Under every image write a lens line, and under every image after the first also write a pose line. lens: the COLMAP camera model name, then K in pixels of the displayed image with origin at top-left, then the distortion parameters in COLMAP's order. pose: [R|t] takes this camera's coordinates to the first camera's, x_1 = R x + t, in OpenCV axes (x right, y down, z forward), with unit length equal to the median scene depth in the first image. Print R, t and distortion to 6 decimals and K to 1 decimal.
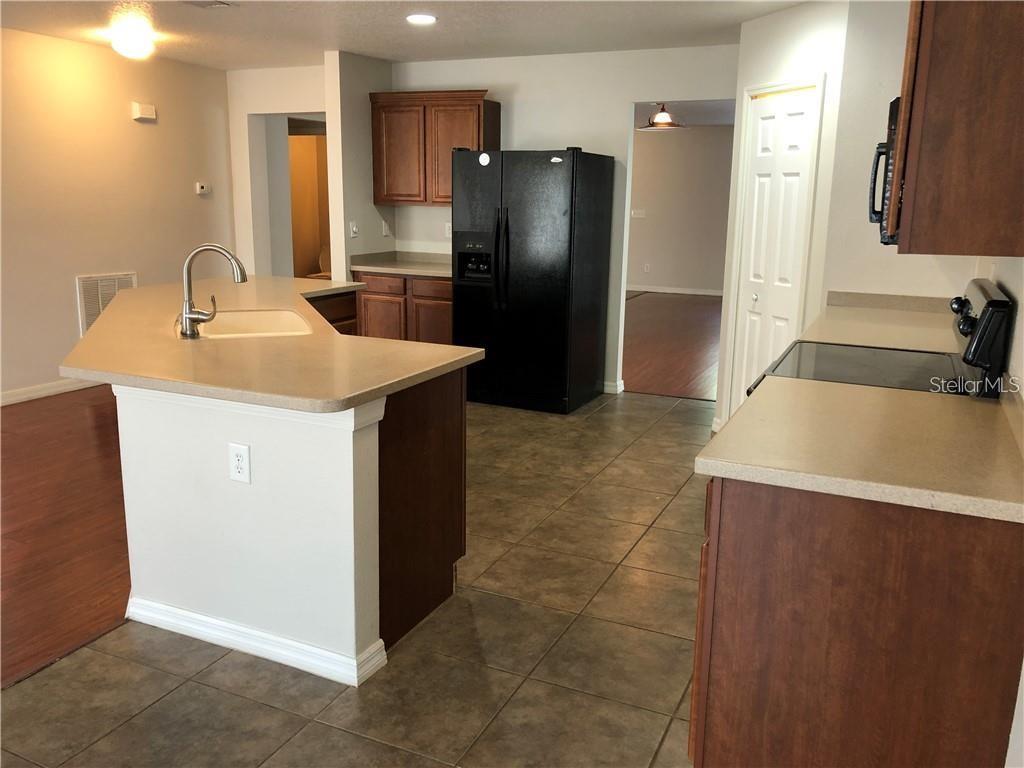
lens RADIAL K [[836.8, 0, 506.8], [0, 836.8, 383.7], [0, 0, 1]] dist [0.035043, -0.032727]
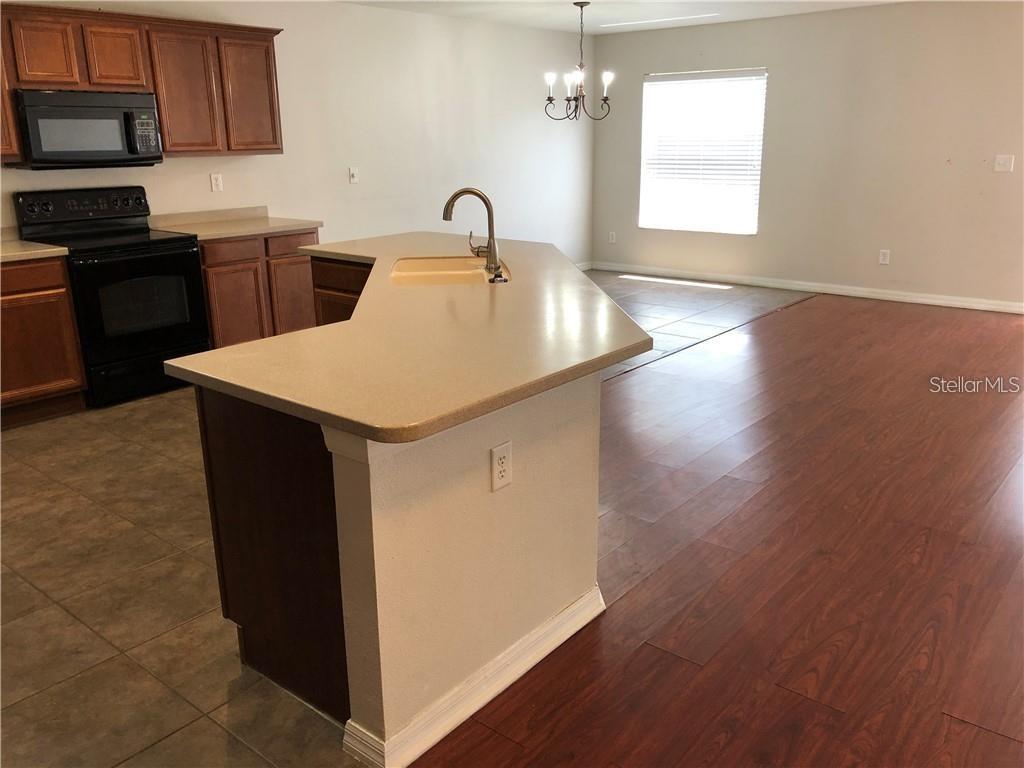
lens RADIAL K [[836.8, 0, 514.9], [0, 836.8, 376.5], [0, 0, 1]] dist [0.035043, -0.032727]
pose [[-0.969605, -0.062125, 0.236657, -0.492051], [0.061768, 0.873748, 0.482440, -0.341200], [-0.236750, 0.482395, -0.843353, 1.467968]]
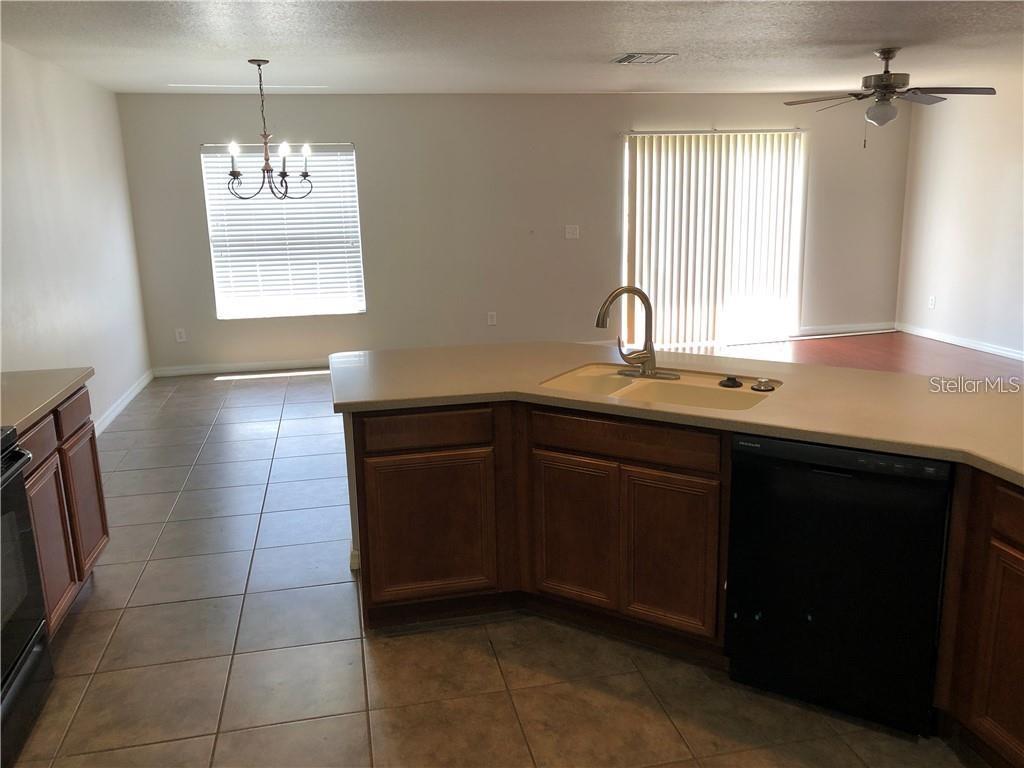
lens RADIAL K [[836.8, 0, 511.1], [0, 836.8, 385.5], [0, 0, 1]] dist [0.035043, -0.032727]
pose [[-0.791037, 0.150278, -0.593024, 0.241832], [-0.123996, 0.909855, 0.395965, -0.297538], [0.599071, 0.386756, -0.701095, 1.157098]]
